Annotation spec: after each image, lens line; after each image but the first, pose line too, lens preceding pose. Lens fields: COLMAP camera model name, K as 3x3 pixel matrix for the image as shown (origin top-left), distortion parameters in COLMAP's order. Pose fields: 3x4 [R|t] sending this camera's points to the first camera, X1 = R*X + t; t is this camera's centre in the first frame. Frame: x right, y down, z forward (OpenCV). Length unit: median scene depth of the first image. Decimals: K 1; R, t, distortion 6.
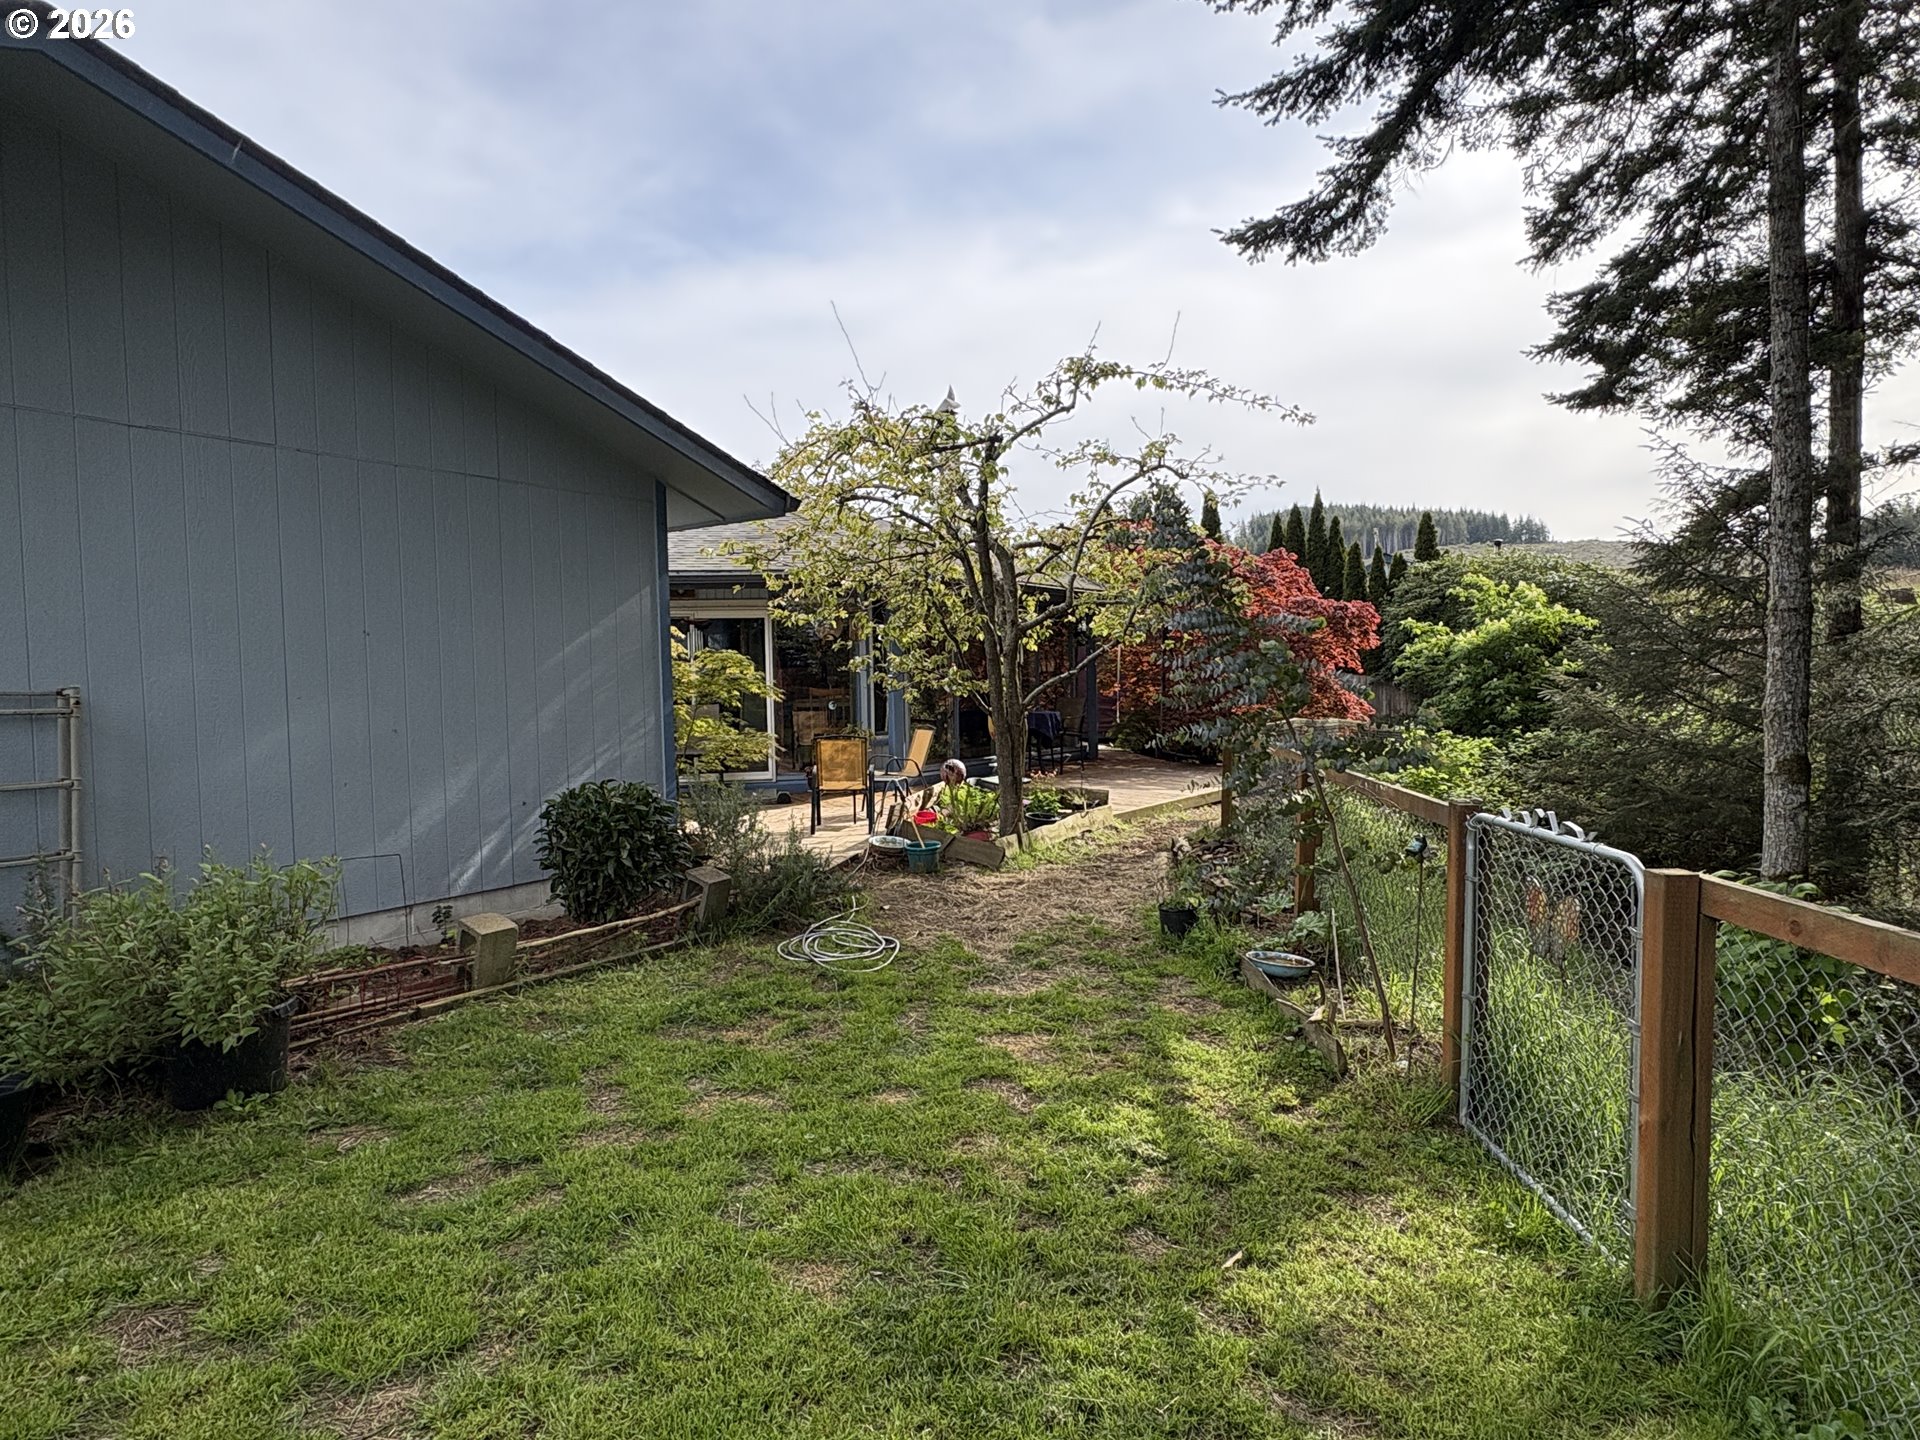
lens RADIAL K [[1063.0, 0, 960.0], [0, 1063.0, 720.0], [0, 0, 1]] dist [0.005316, 0.001221]
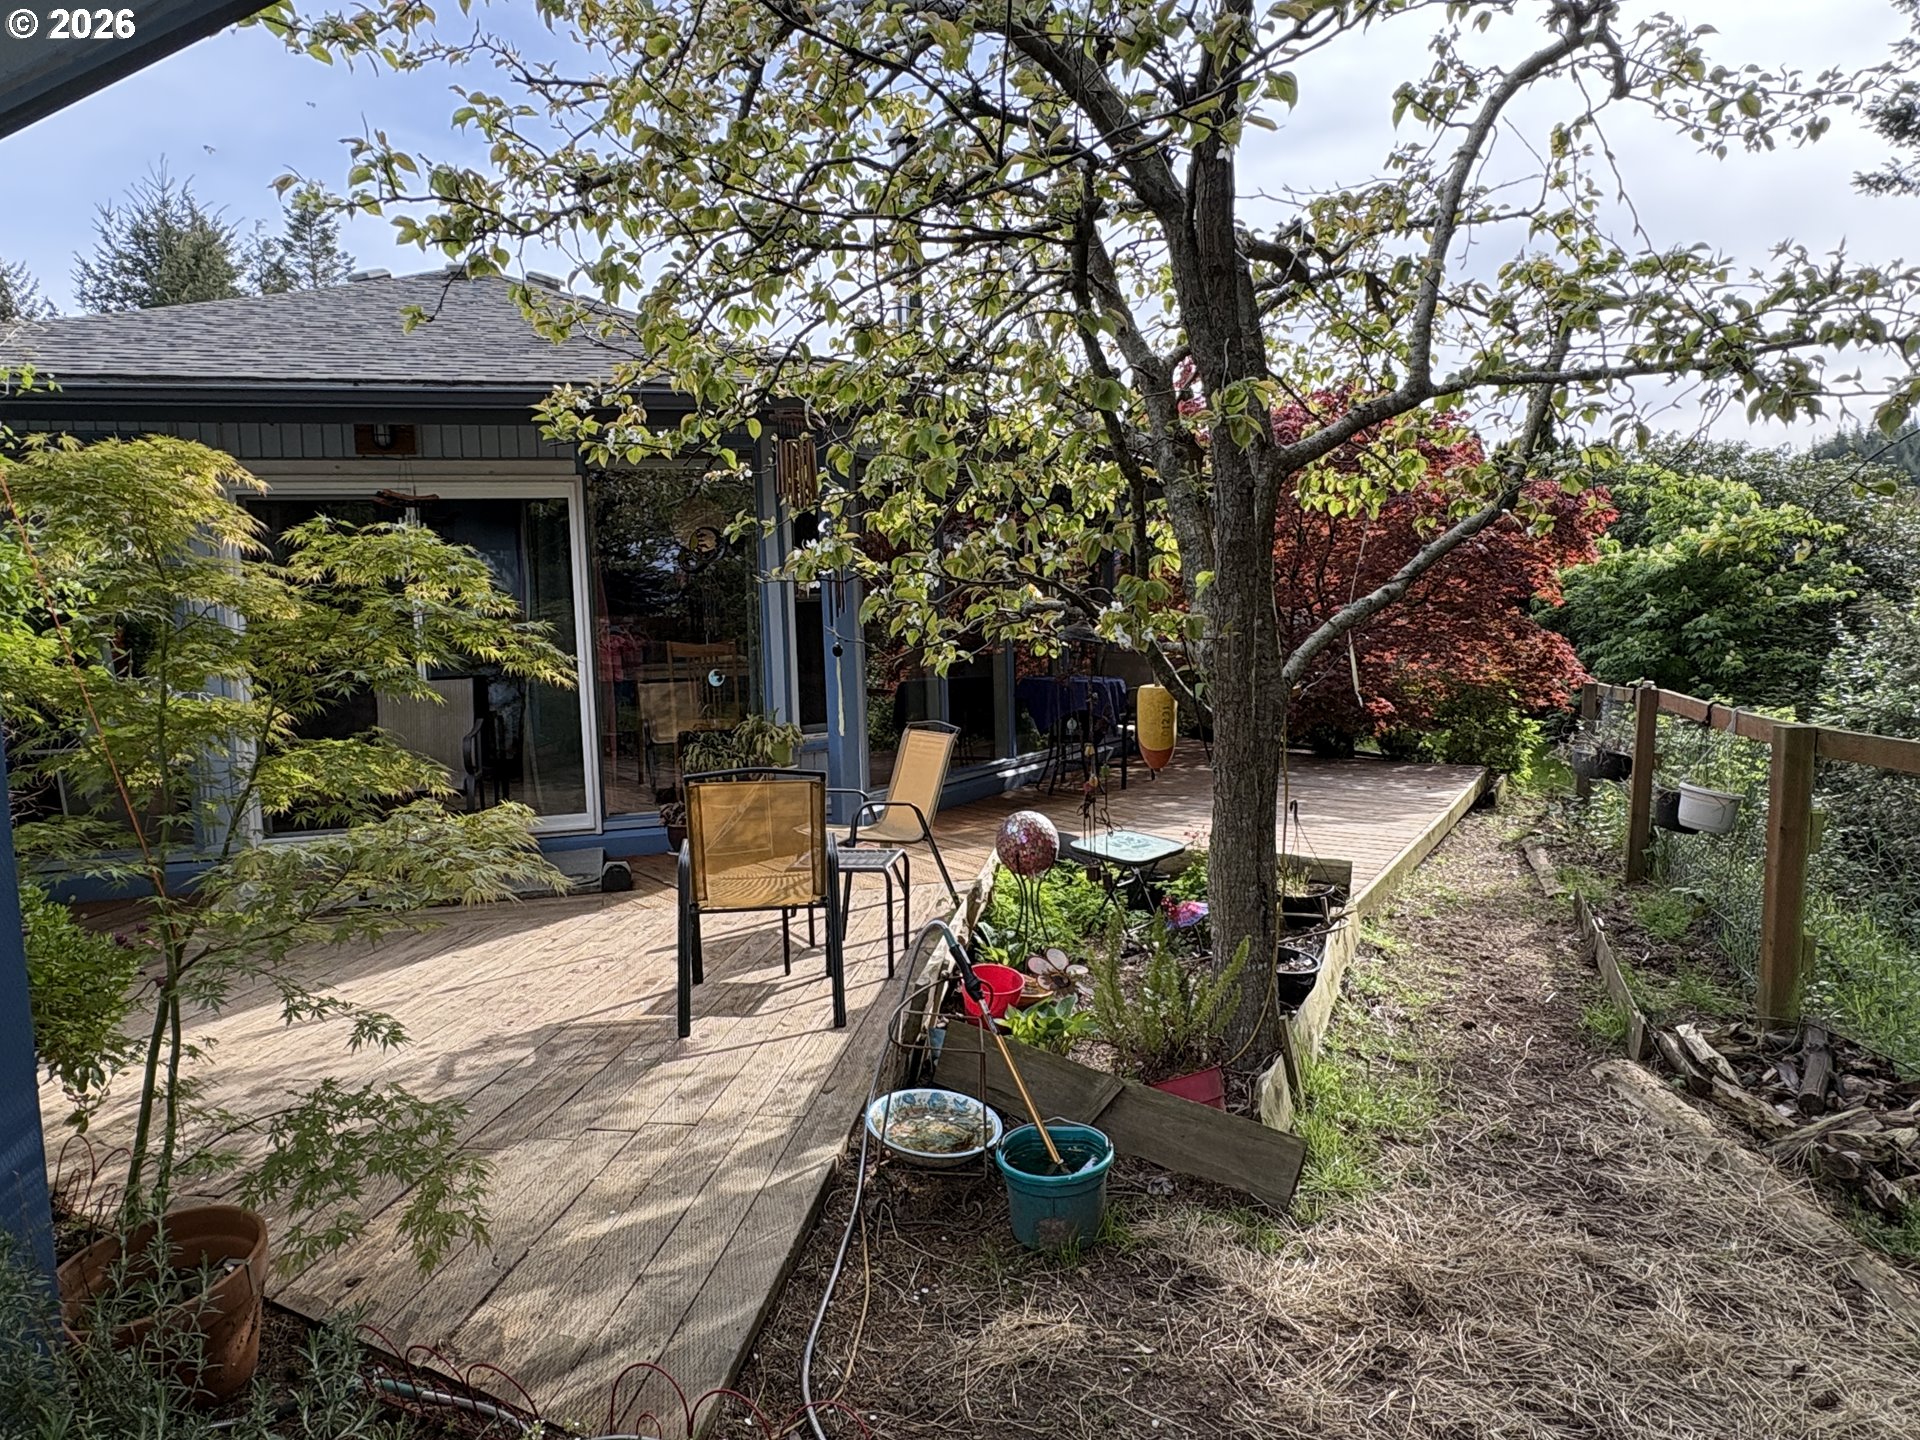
lens RADIAL K [[1063.0, 0, 960.0], [0, 1063.0, 720.0], [0, 0, 1]] dist [0.005316, 0.001221]
pose [[0.991864, -0.022985, 0.125209, -0.074664], [0.017420, 0.998819, 0.045360, -0.015290], [-0.126103, -0.042810, 0.991093, 0.532068]]
